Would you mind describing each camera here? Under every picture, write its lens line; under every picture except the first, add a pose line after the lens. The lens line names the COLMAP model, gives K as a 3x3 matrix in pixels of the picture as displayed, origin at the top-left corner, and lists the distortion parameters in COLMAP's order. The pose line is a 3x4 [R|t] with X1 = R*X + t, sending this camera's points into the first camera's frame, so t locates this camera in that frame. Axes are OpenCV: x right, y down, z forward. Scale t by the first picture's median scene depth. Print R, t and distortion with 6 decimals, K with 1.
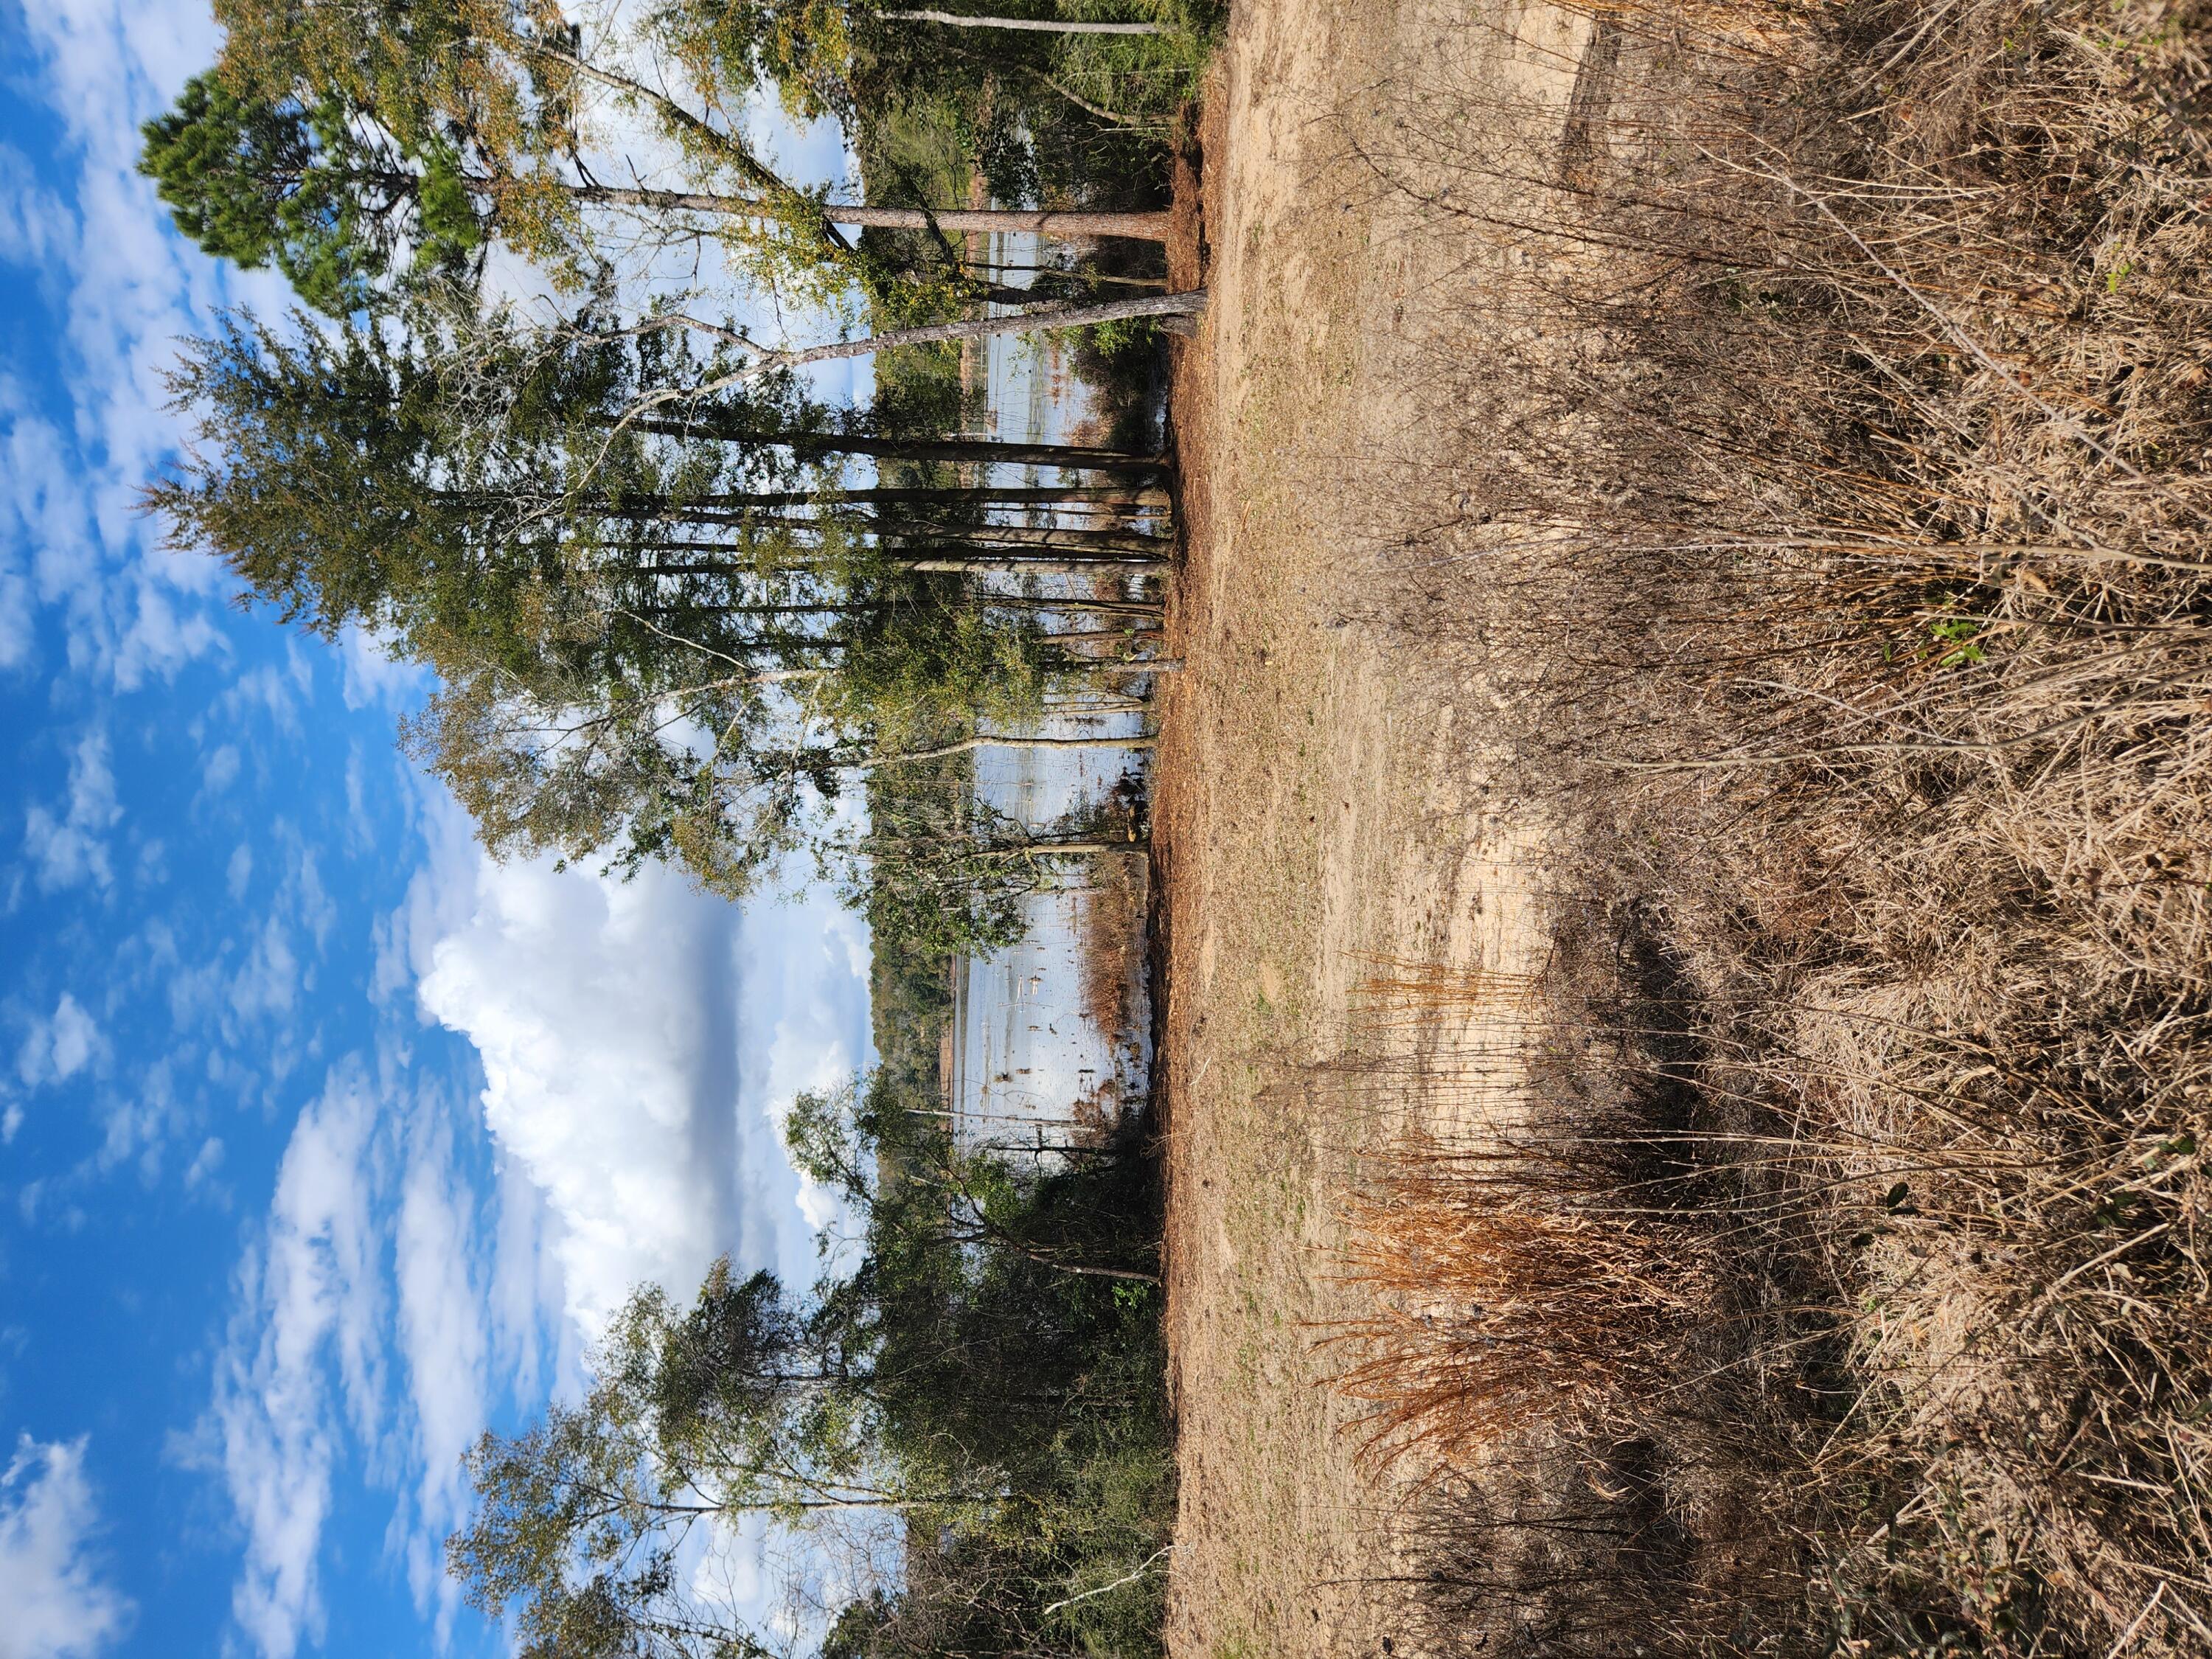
lens RADIAL K [[1465.4, 0, 1079.3], [0, 1465.4, 825.0], [0, 0, 1]] dist [0.085037, -0.075662]
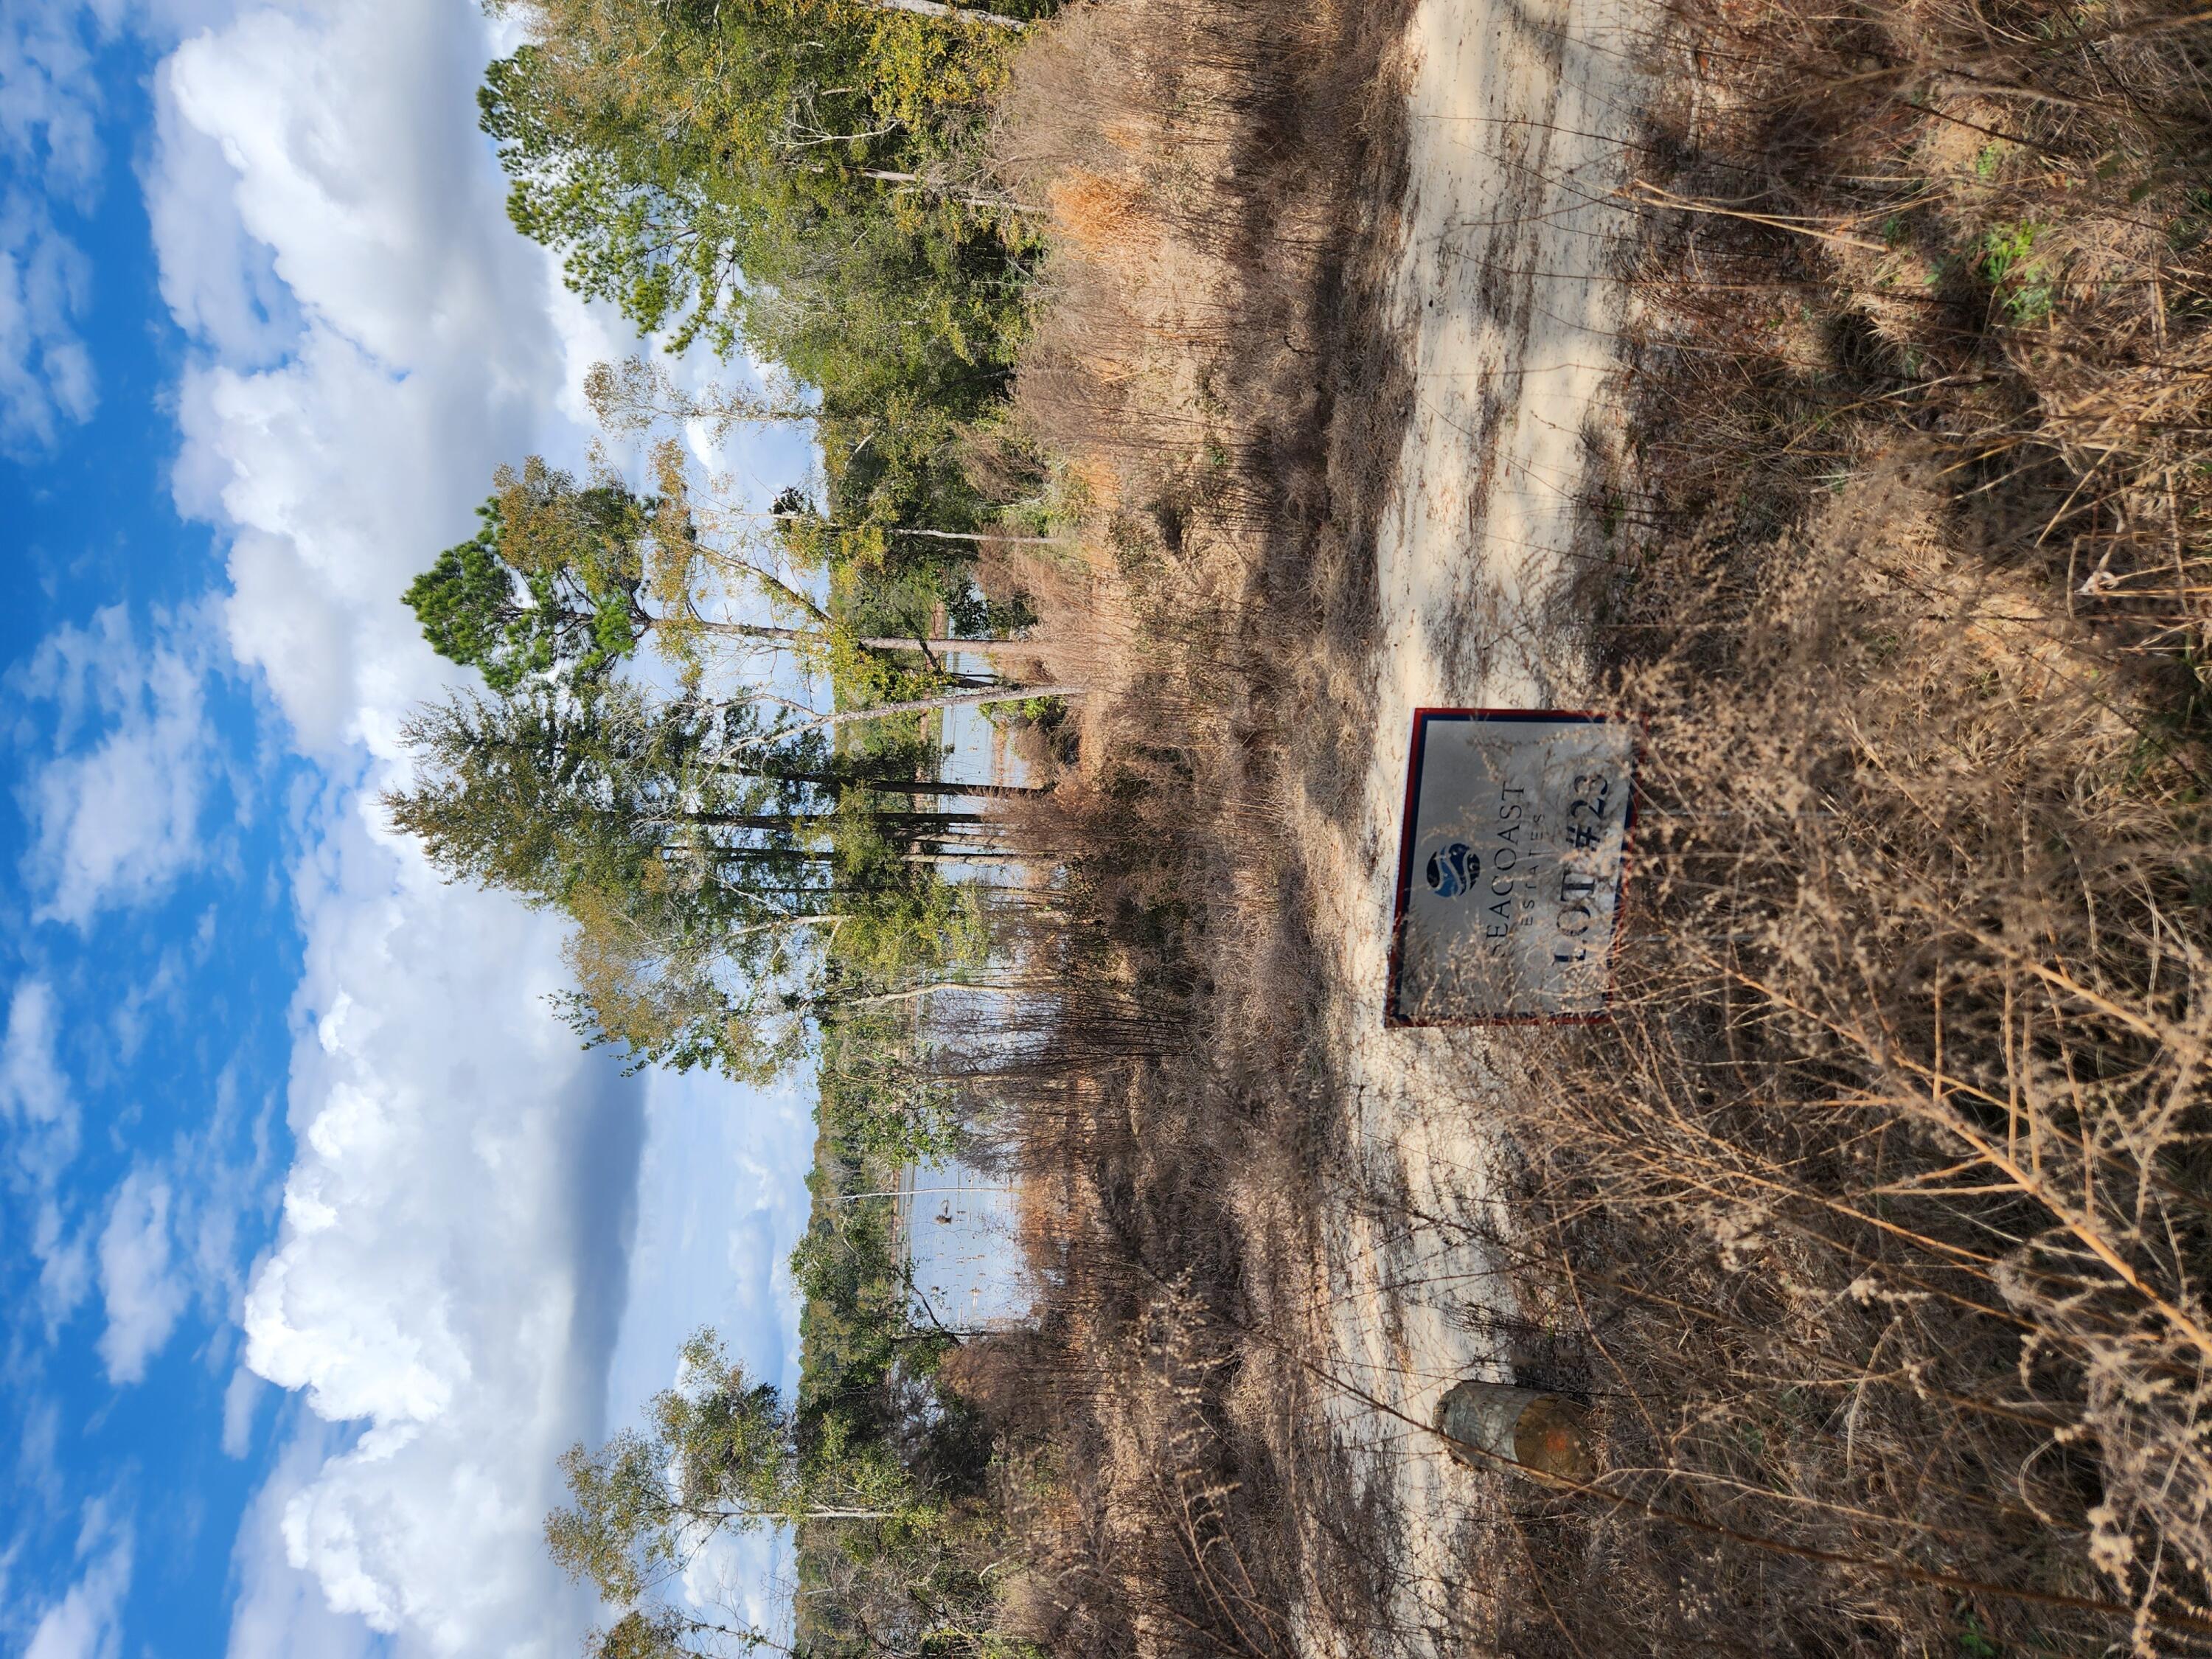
lens RADIAL K [[1457.8, 0, 1115.3], [0, 1457.8, 852.6], [0, 0, 1]] dist [0.115196, -0.096989]
pose [[0.997130, 0.009678, 0.075093, -0.007280], [0.009858, 0.966759, -0.255498, 0.207744], [-0.075070, 0.255505, 0.963889, -0.464088]]
